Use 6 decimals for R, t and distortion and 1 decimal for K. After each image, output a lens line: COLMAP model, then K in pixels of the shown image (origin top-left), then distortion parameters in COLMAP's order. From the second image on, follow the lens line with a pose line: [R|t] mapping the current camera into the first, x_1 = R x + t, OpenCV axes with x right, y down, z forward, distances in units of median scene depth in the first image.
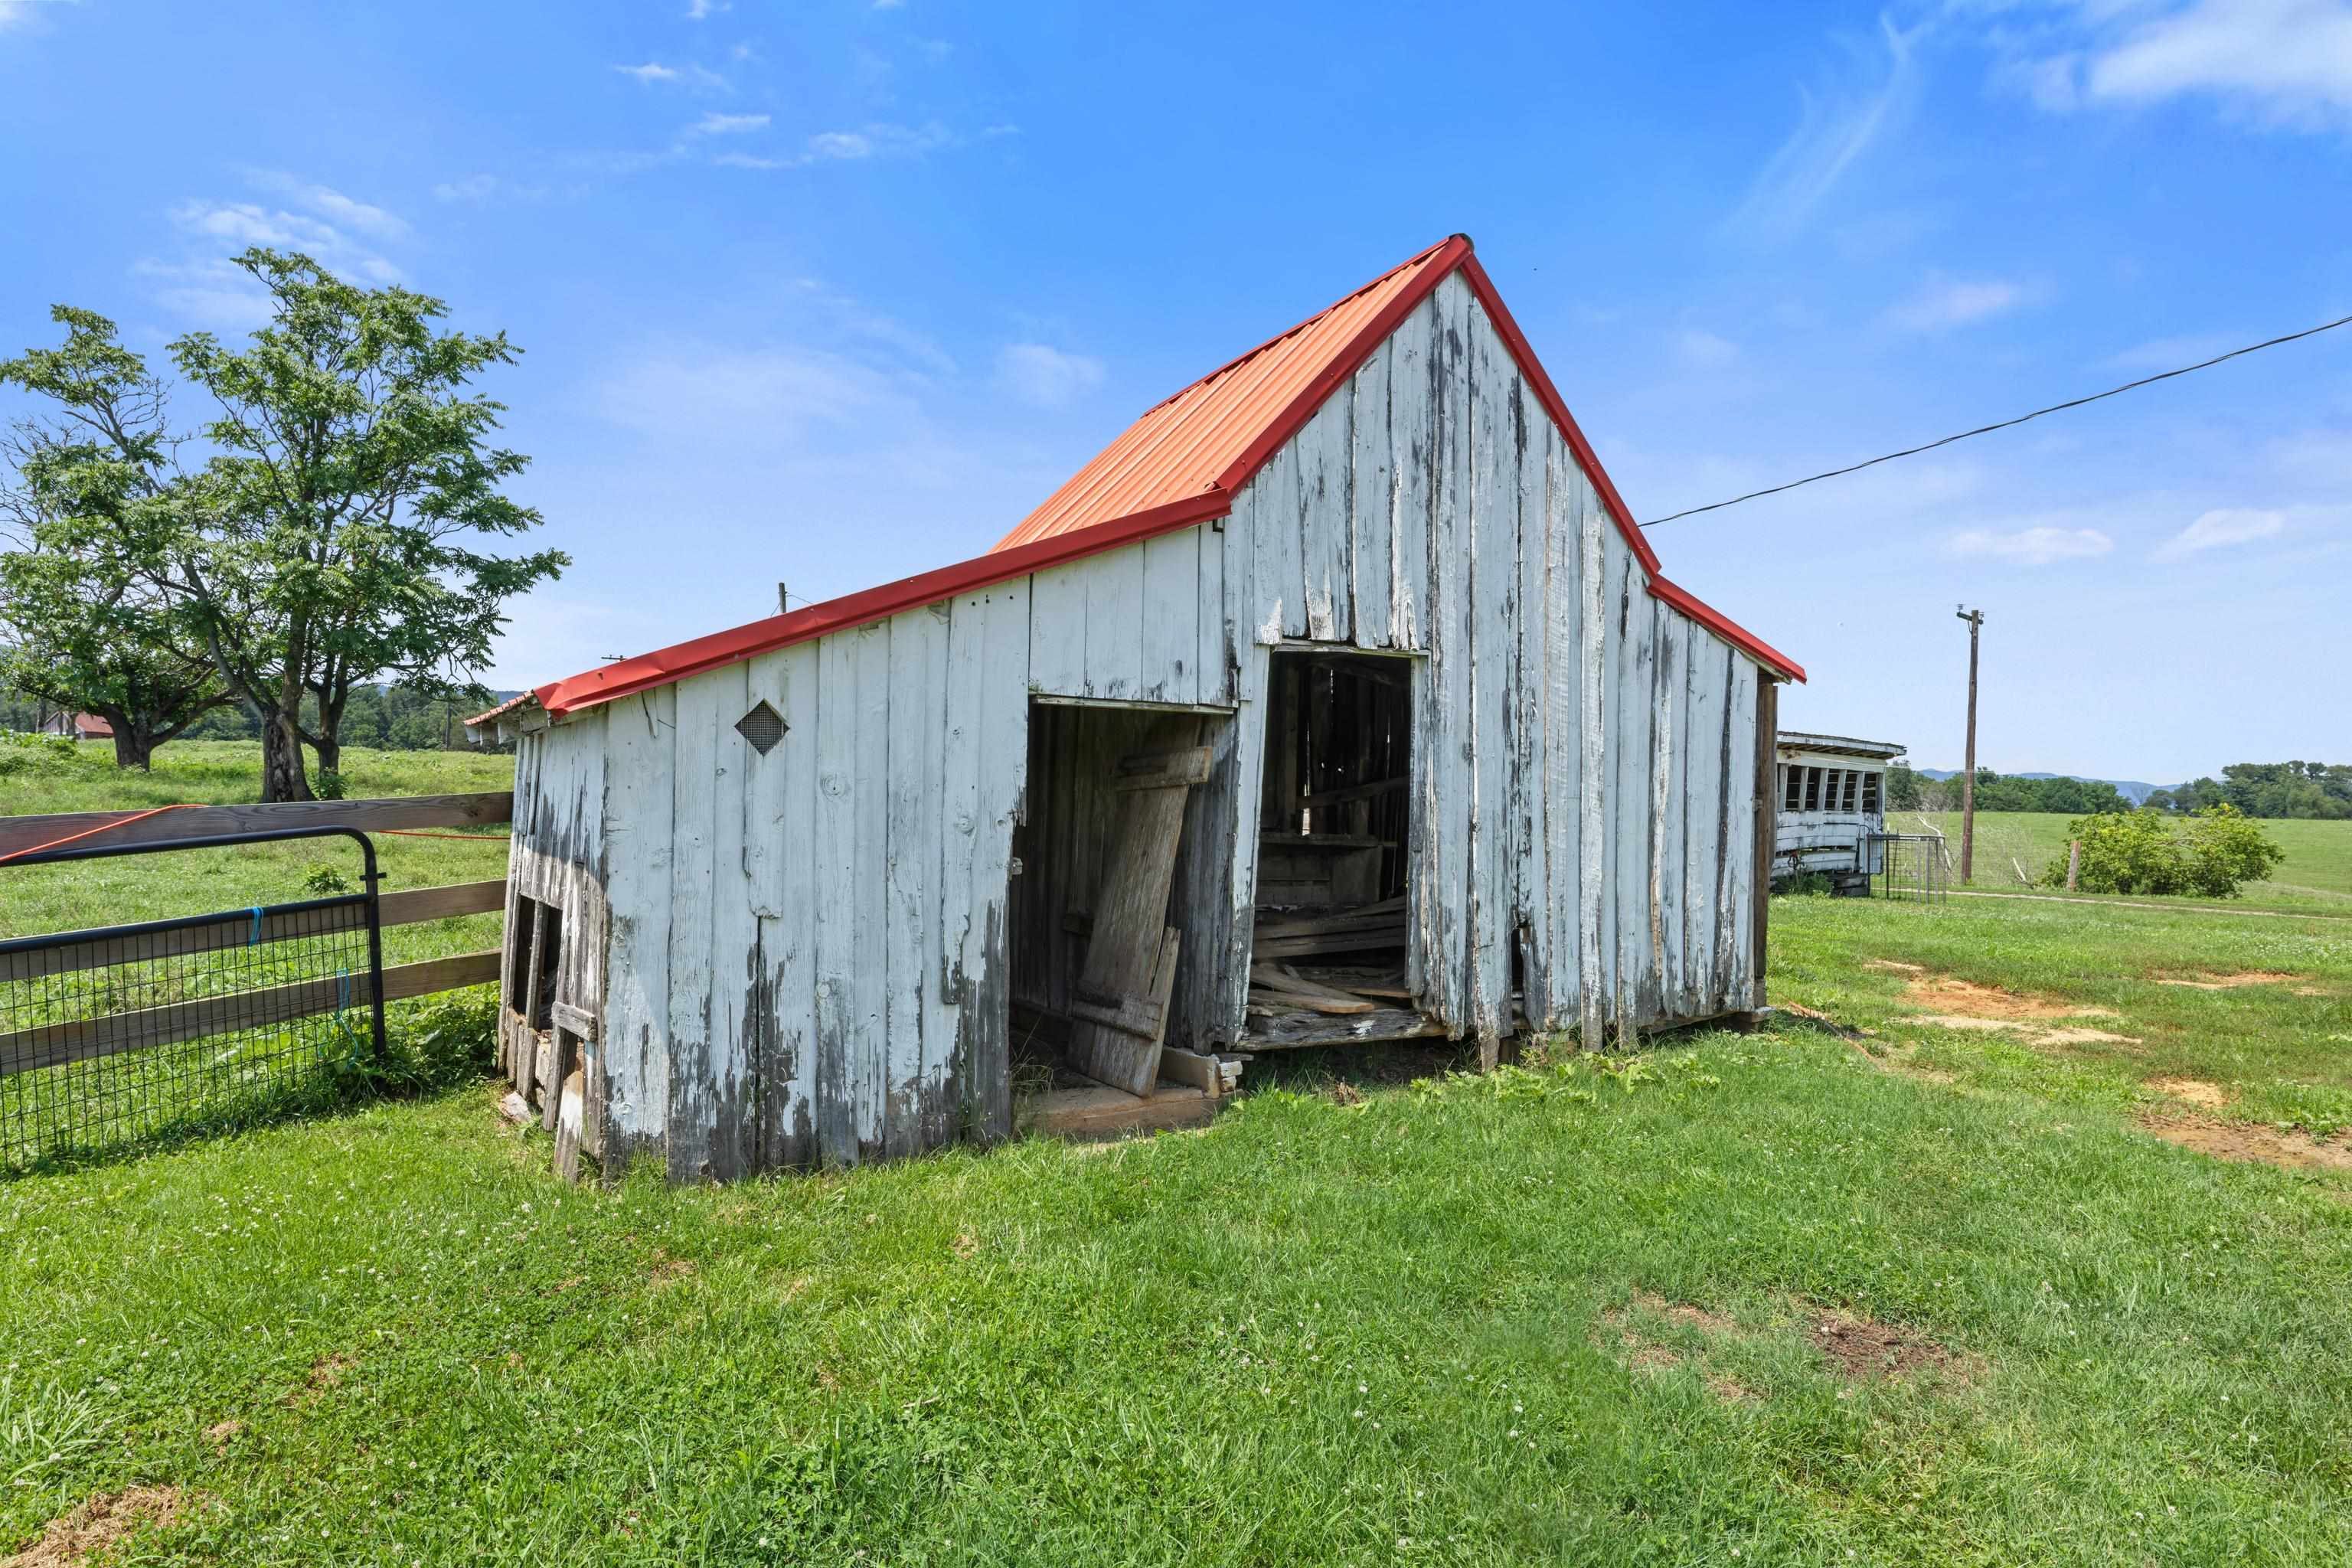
lens RADIAL K [[1316.4, 0, 1176.0], [0, 1316.4, 784.0], [0, 0, 1]] dist [-0.001911, -0.000934]
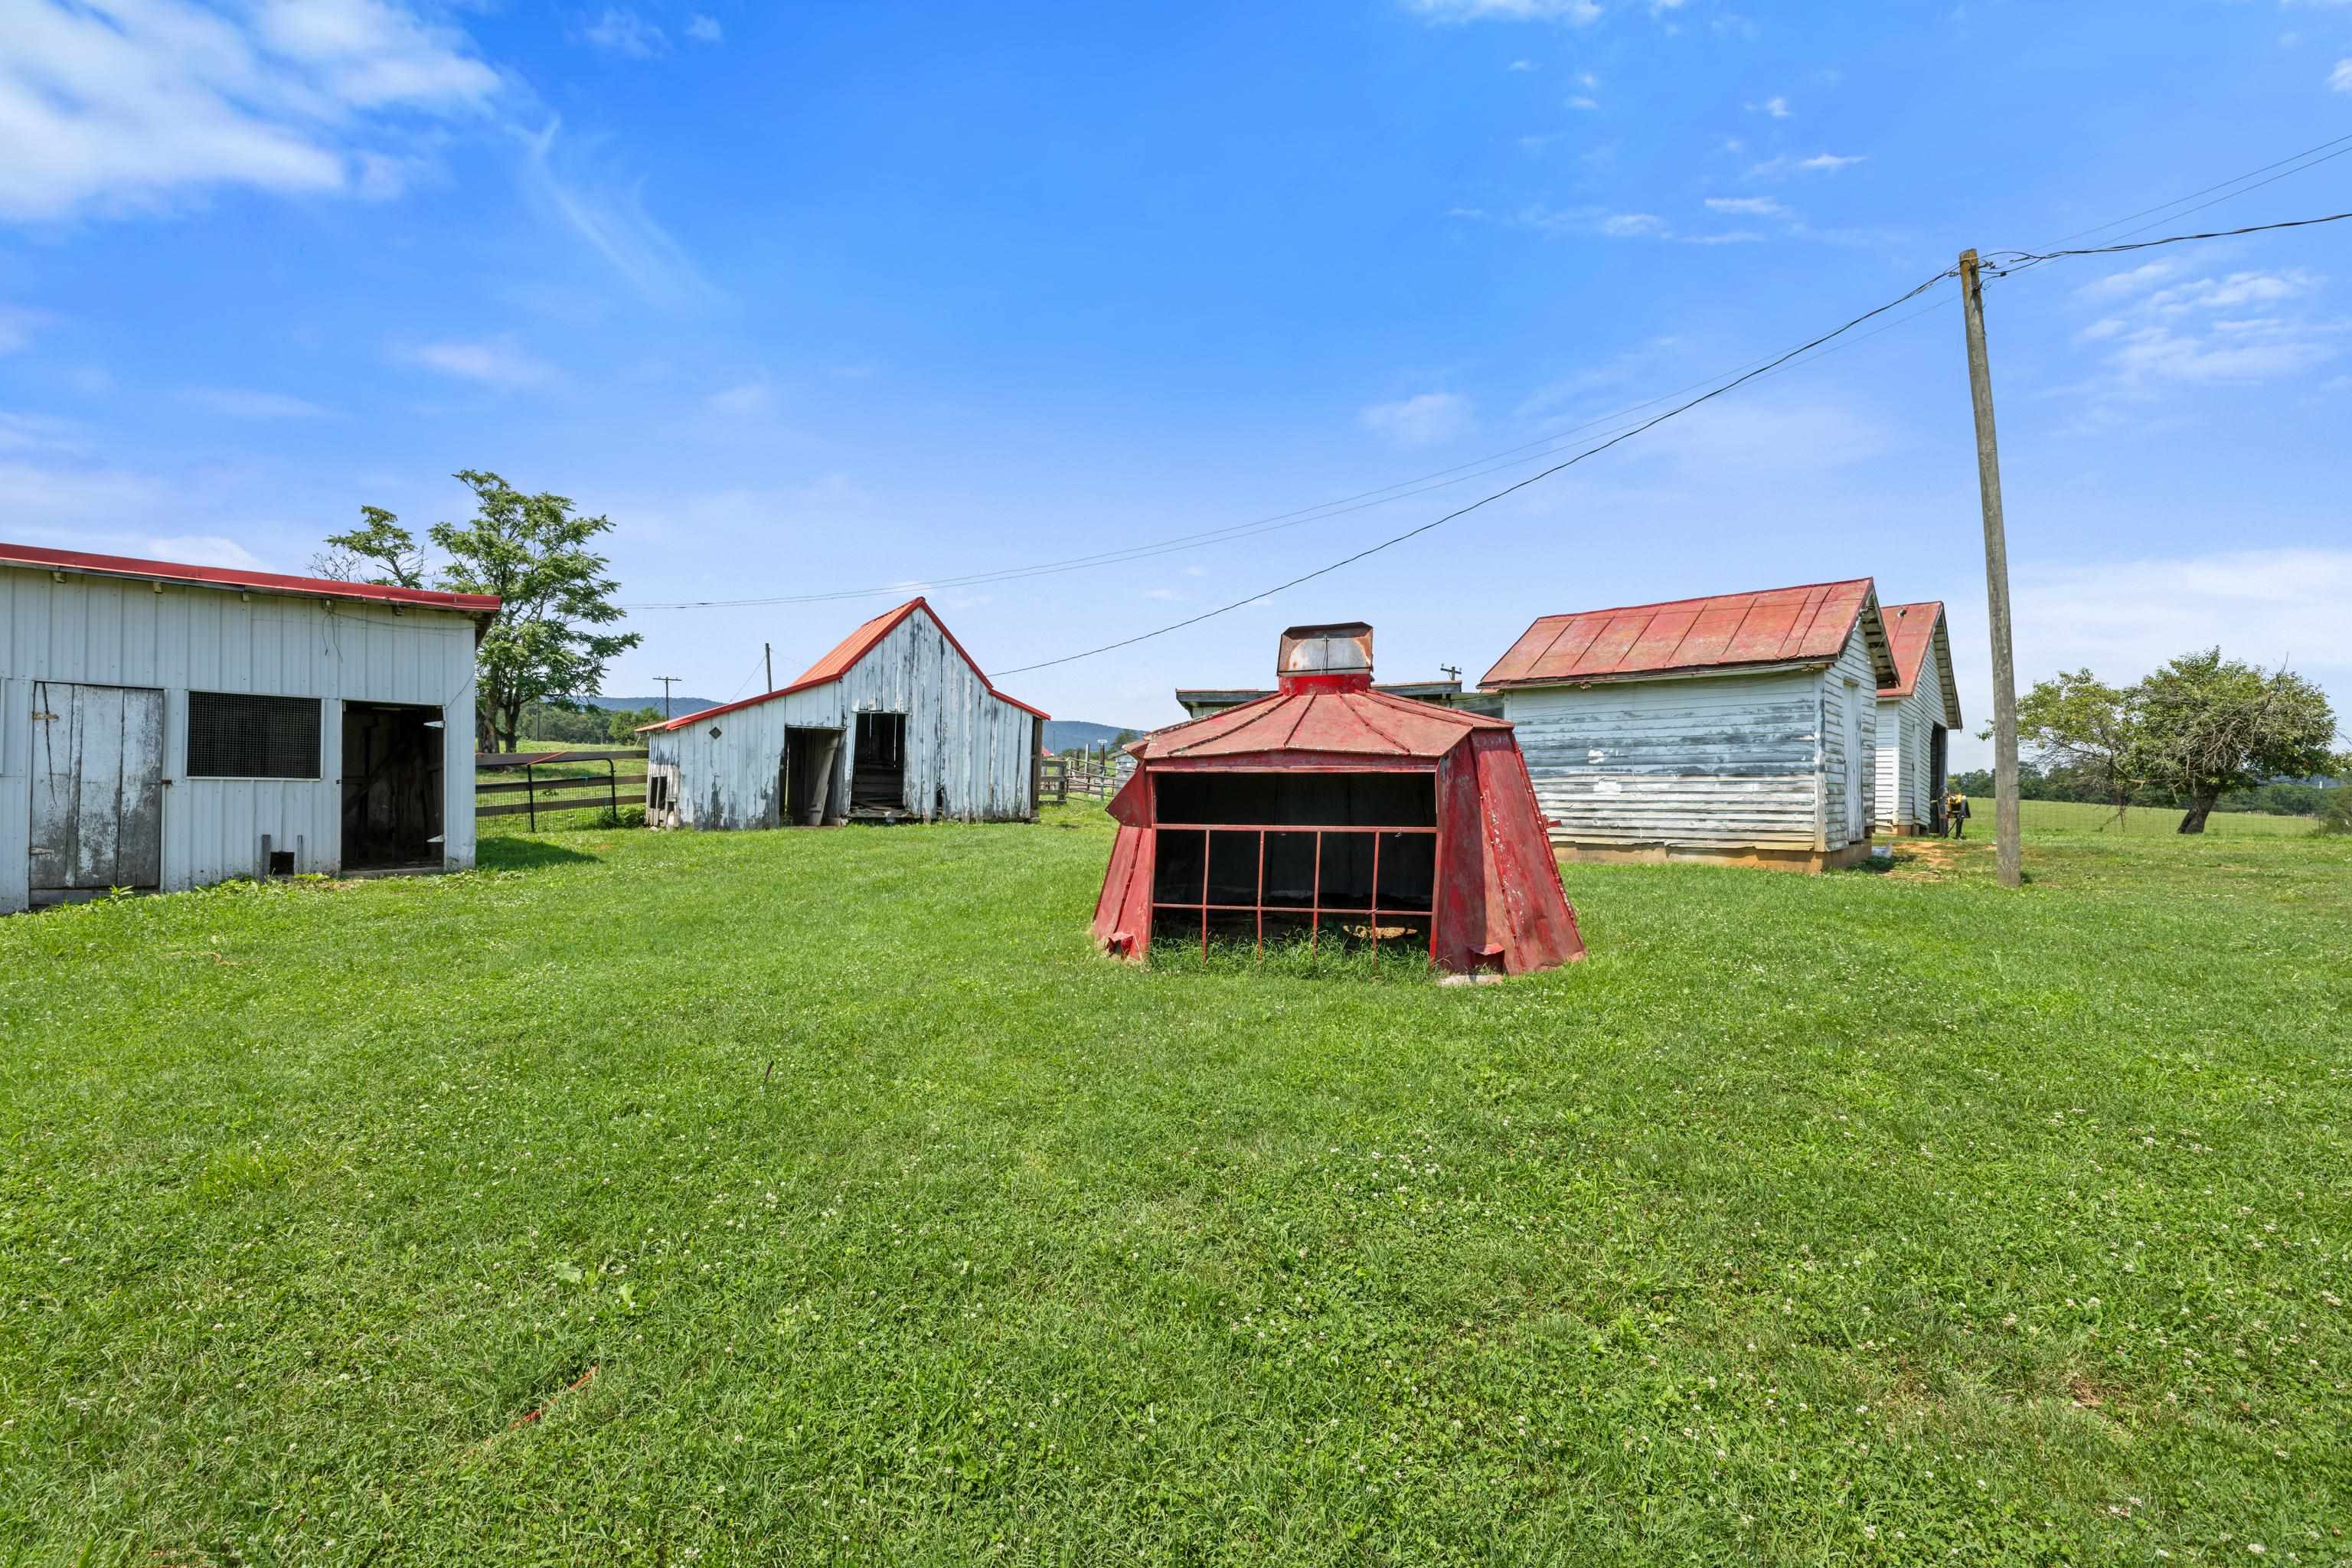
lens RADIAL K [[963.2, 0, 1176.0], [0, 963.2, 784.0], [0, 0, 1]] dist [0.000576, 0.000179]
pose [[0.996025, 0.001205, 0.089064, 0.658989], [-0.002680, 0.999861, 0.016450, 0.049395], [-0.089032, -0.016623, 0.995890, -1.658874]]
